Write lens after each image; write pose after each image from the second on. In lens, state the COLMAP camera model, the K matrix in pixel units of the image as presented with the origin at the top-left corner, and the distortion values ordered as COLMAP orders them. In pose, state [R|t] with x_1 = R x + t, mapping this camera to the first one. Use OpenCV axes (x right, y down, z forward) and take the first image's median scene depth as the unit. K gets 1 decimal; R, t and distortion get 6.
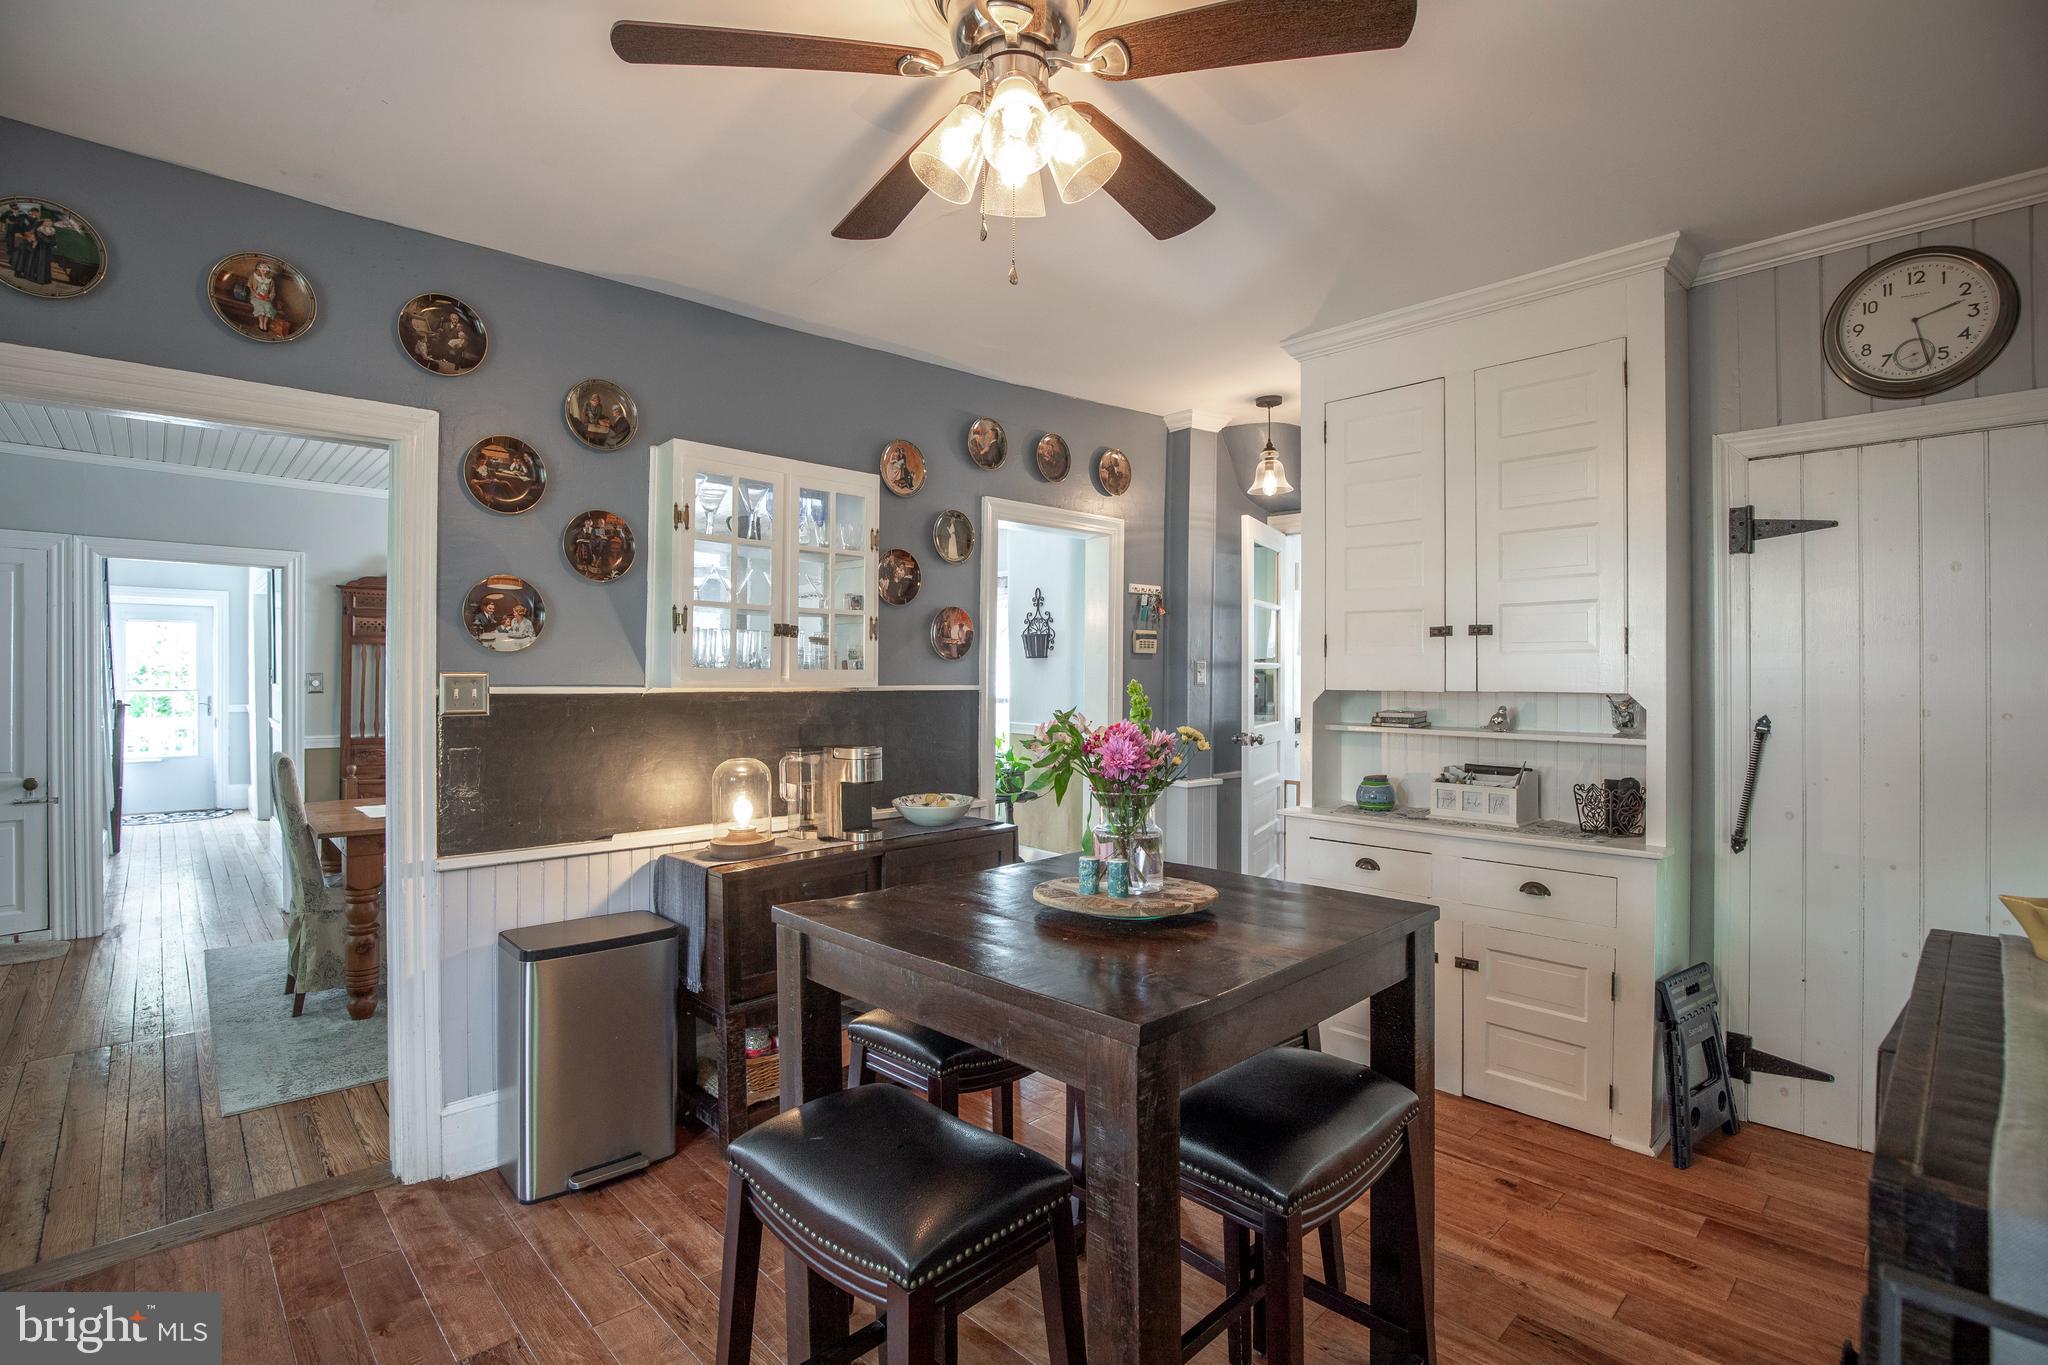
lens RADIAL K [[939.5, 0, 1029.4], [0, 939.5, 672.4], [0, 0, 1]] dist [-0.029164, 0.000174]
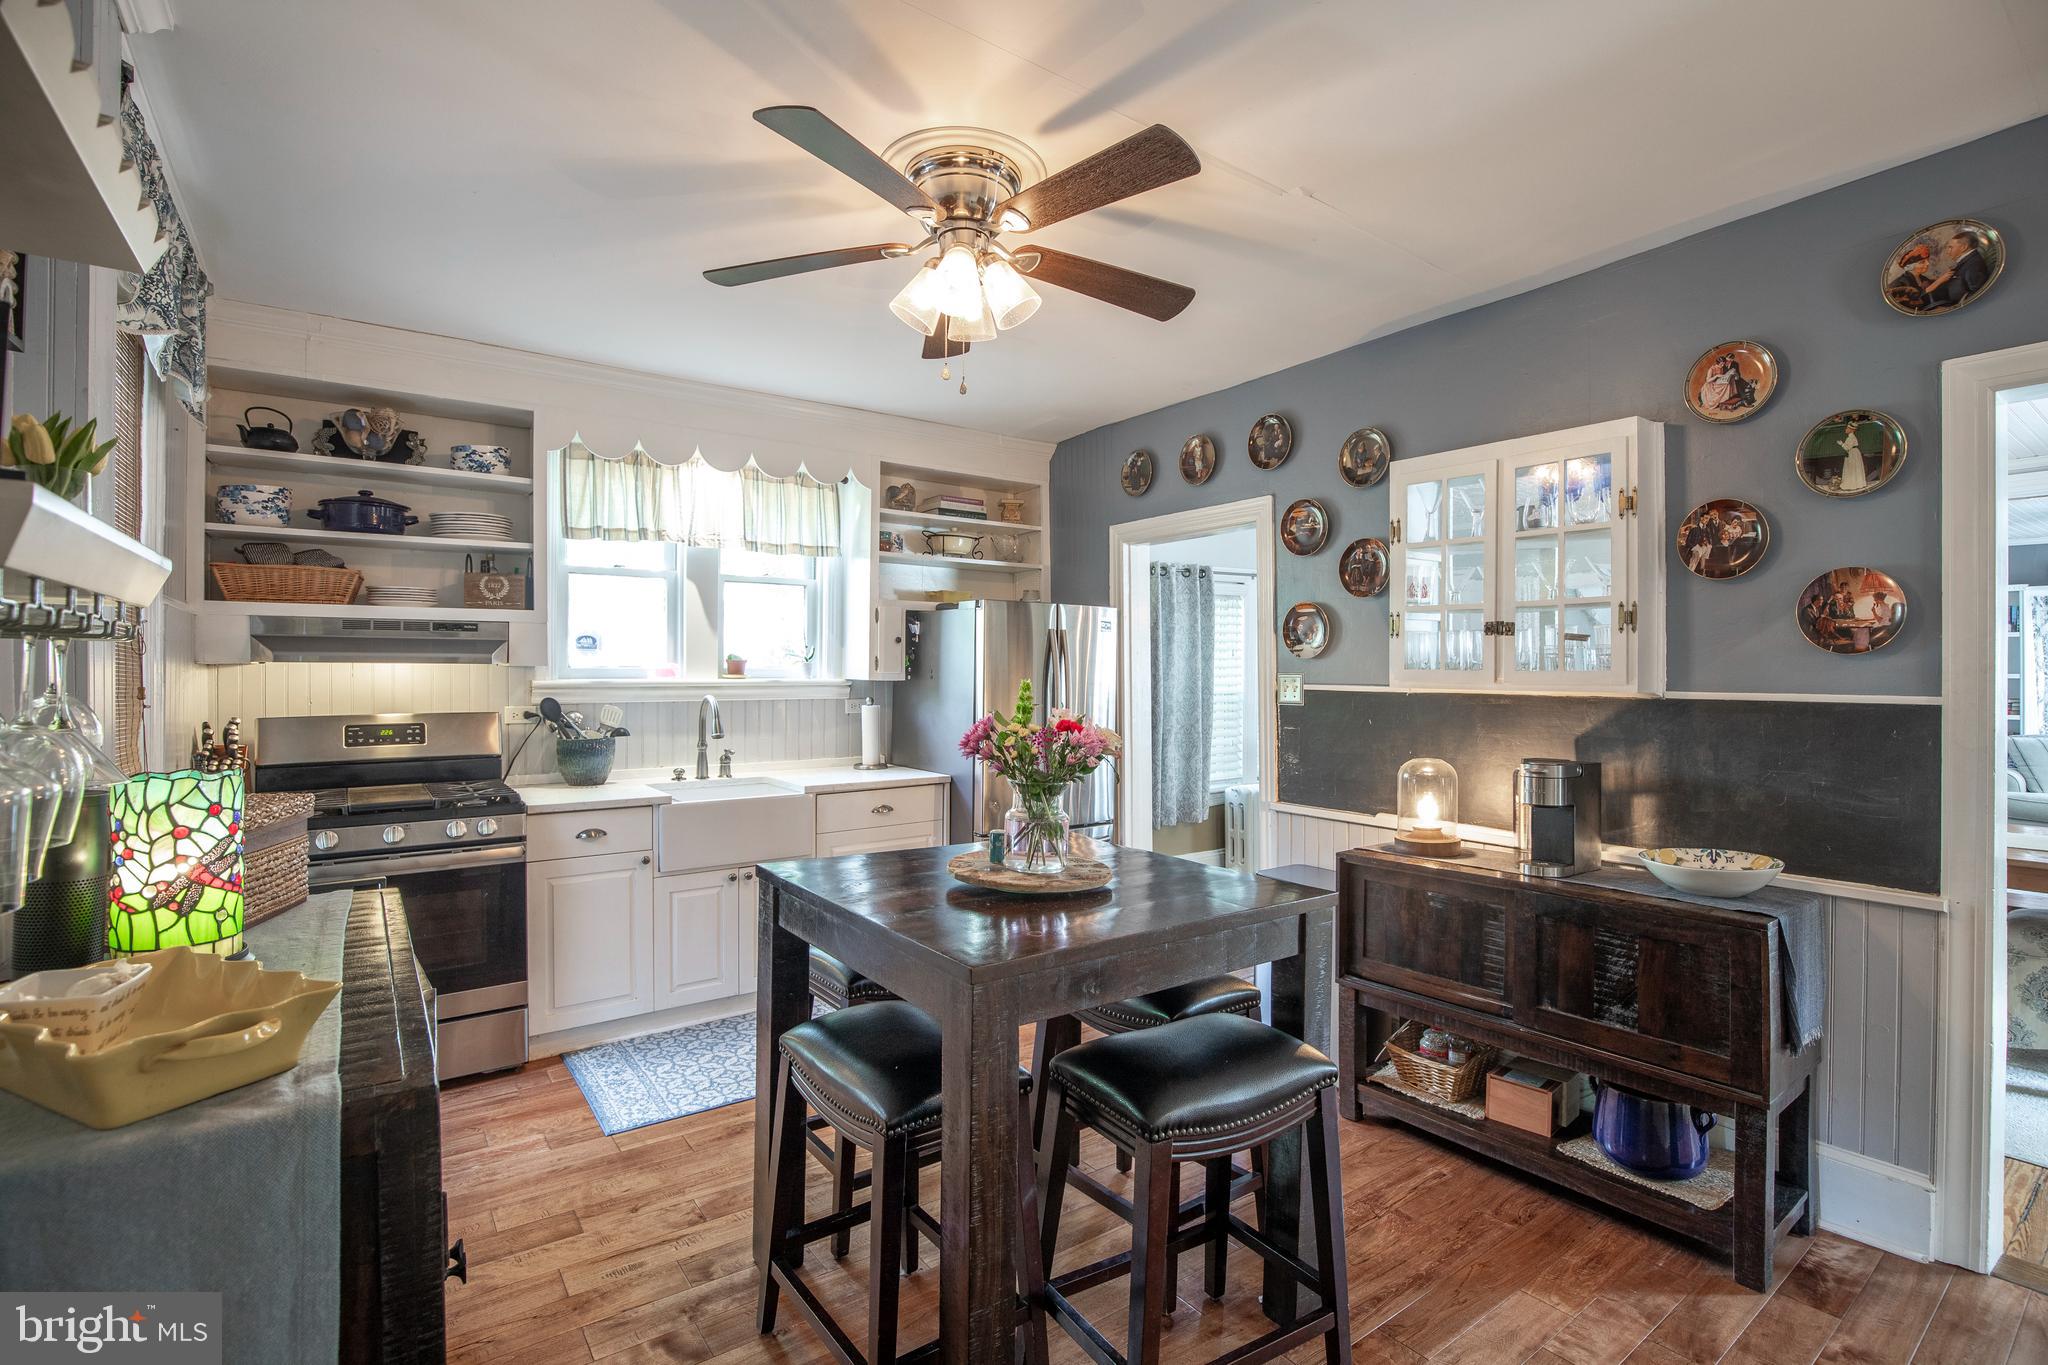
lens RADIAL K [[939.5, 0, 1029.4], [0, 939.5, 672.4], [0, 0, 1]] dist [-0.029164, 0.000174]
pose [[-0.127468, -0.002034, -0.991841, 0.762165], [-0.001583, 0.999997, -0.001848, 0.001192], [0.991841, 0.001334, -0.127470, 0.706296]]
